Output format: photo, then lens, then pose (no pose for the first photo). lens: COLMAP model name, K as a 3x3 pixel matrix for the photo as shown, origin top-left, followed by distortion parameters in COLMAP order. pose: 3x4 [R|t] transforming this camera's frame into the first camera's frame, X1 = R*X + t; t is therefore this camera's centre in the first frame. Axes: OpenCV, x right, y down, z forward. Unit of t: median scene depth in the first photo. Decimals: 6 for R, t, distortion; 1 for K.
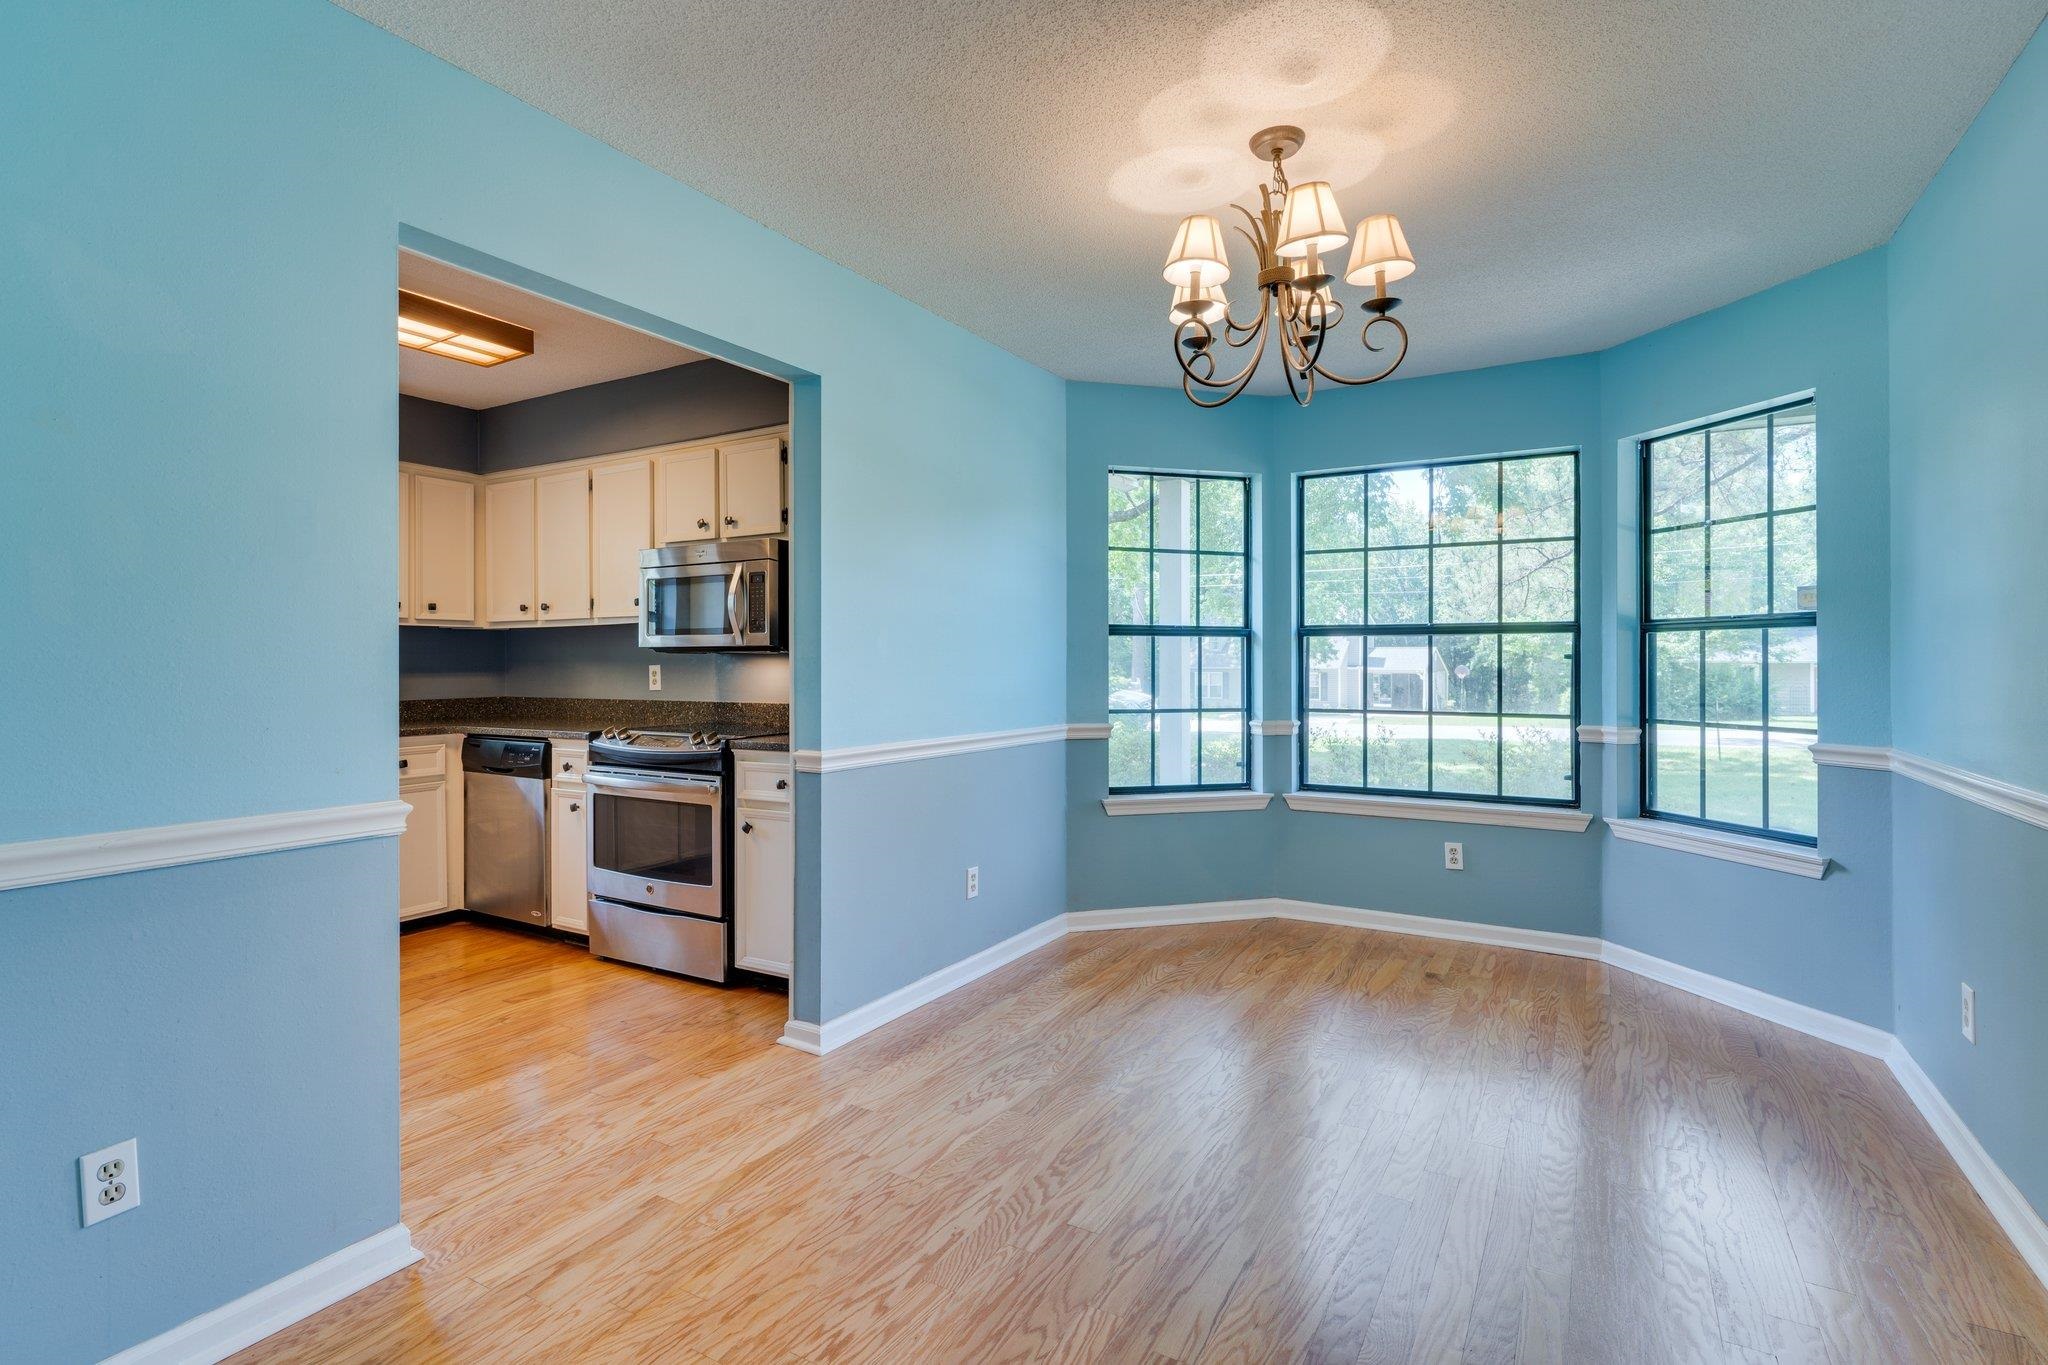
lens RADIAL K [[980.2, 0, 1025.4], [0, 980.2, 662.2], [0, 0, 1]] dist [0.002018, -0.001011]
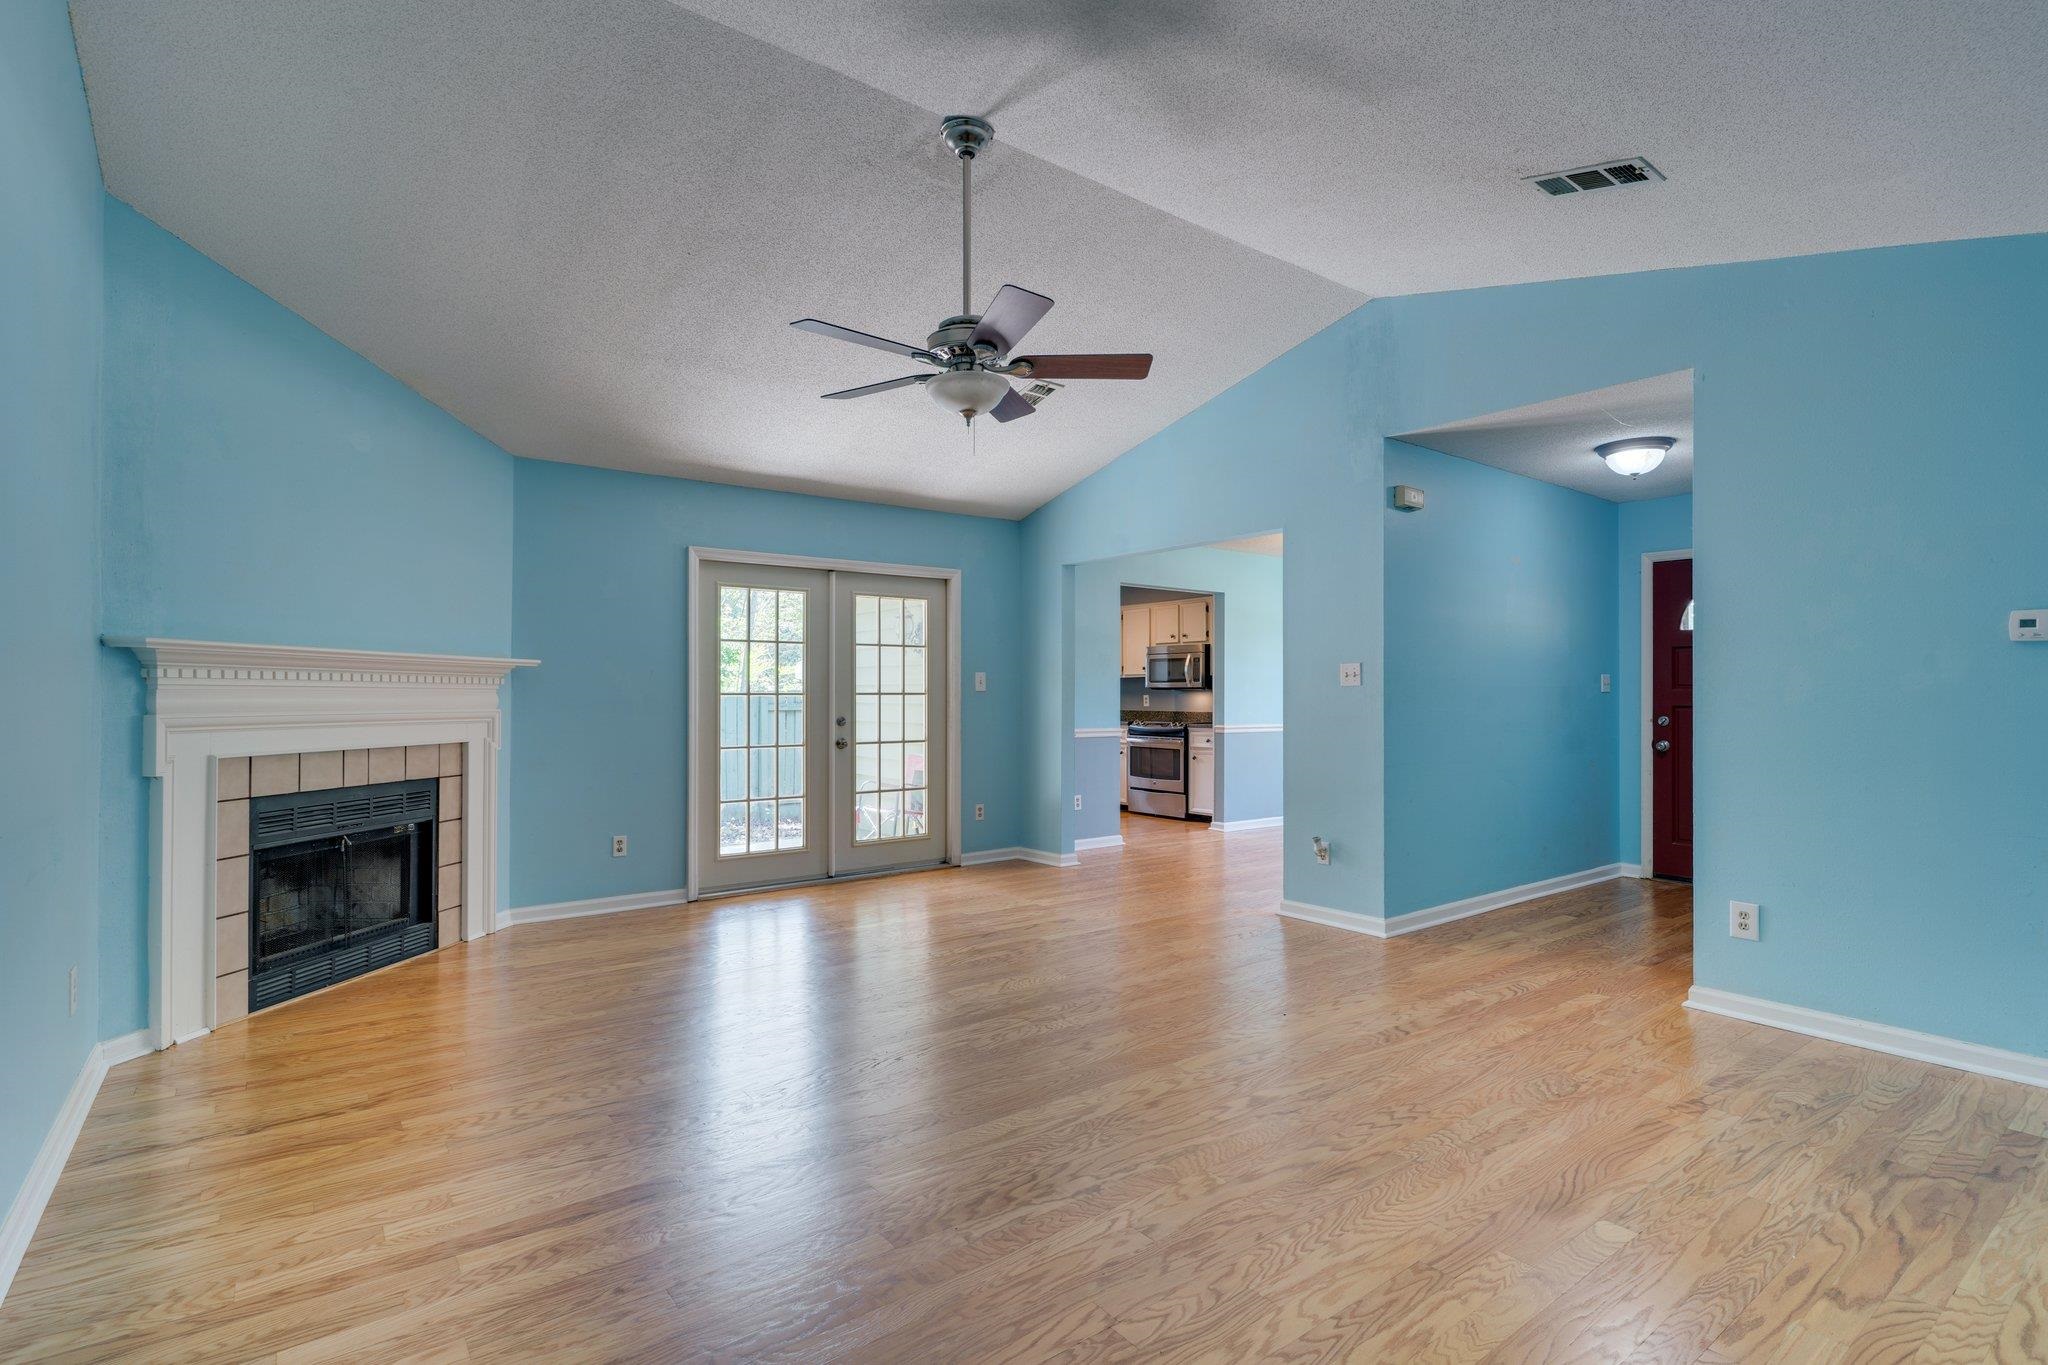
lens RADIAL K [[980.2, 0, 1014.0], [0, 980.2, 687.5], [0, 0, 1]] dist [0.002018, -0.001011]
pose [[0.922112, 0.001596, -0.386921, 0.272078], [-0.004828, 0.999961, -0.007383, 0.004471], [0.386894, 0.008676, 0.922083, -1.535230]]
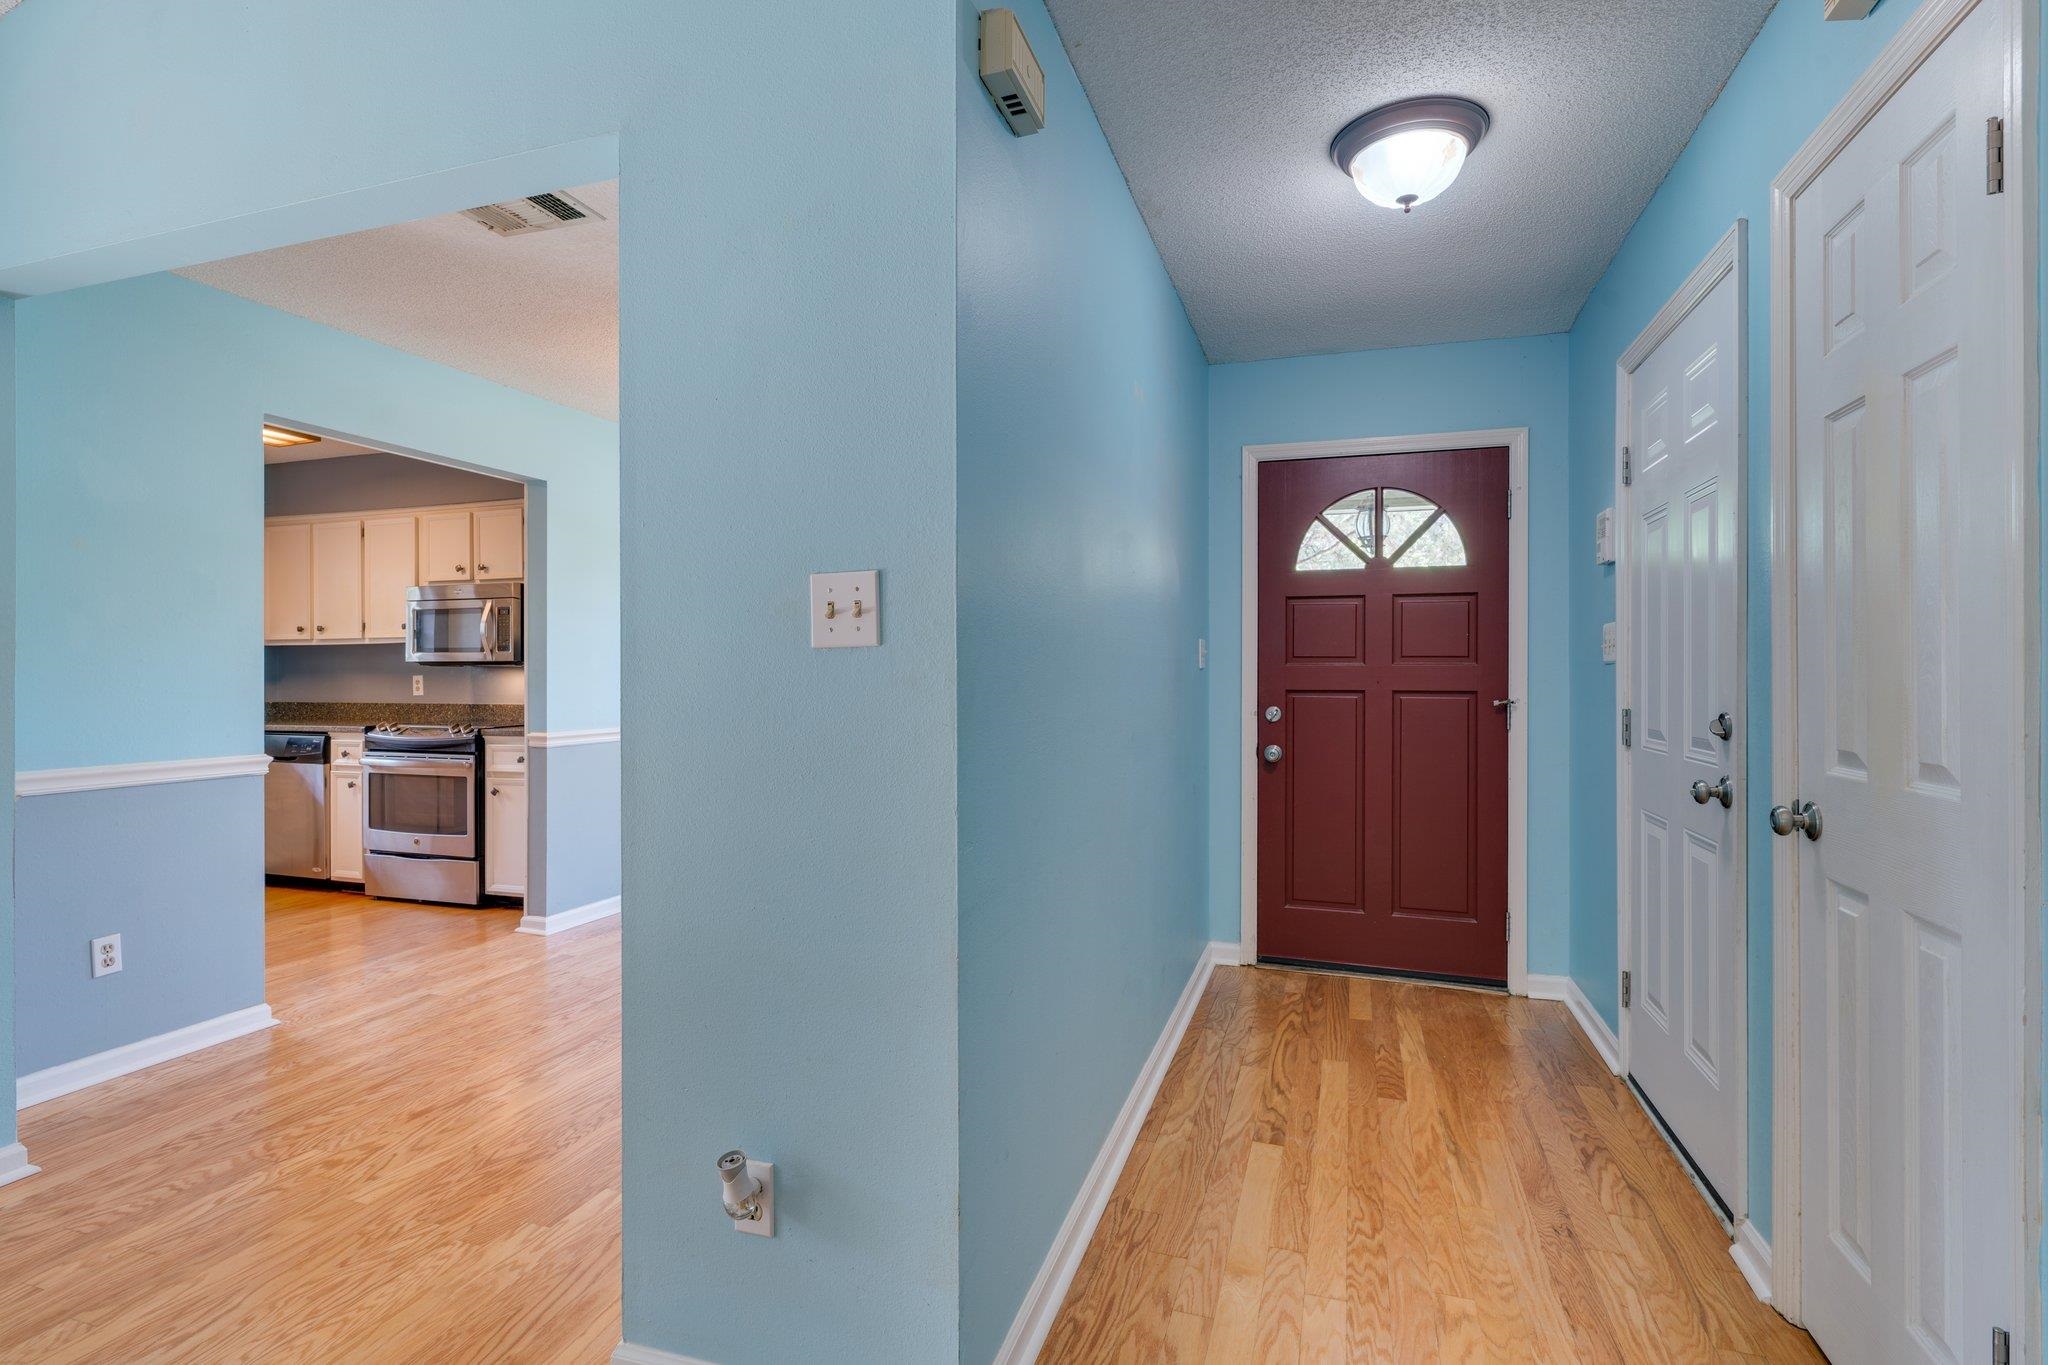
lens RADIAL K [[980.2, 0, 1019.2], [0, 980.2, 672.3], [0, 0, 1]] dist [0.002018, -0.001011]
pose [[0.979862, 0.000792, 0.199677, 0.164960], [-0.000419, 0.999998, -0.001910, 0.001222], [-0.199678, 0.001788, 0.979860, -0.504523]]
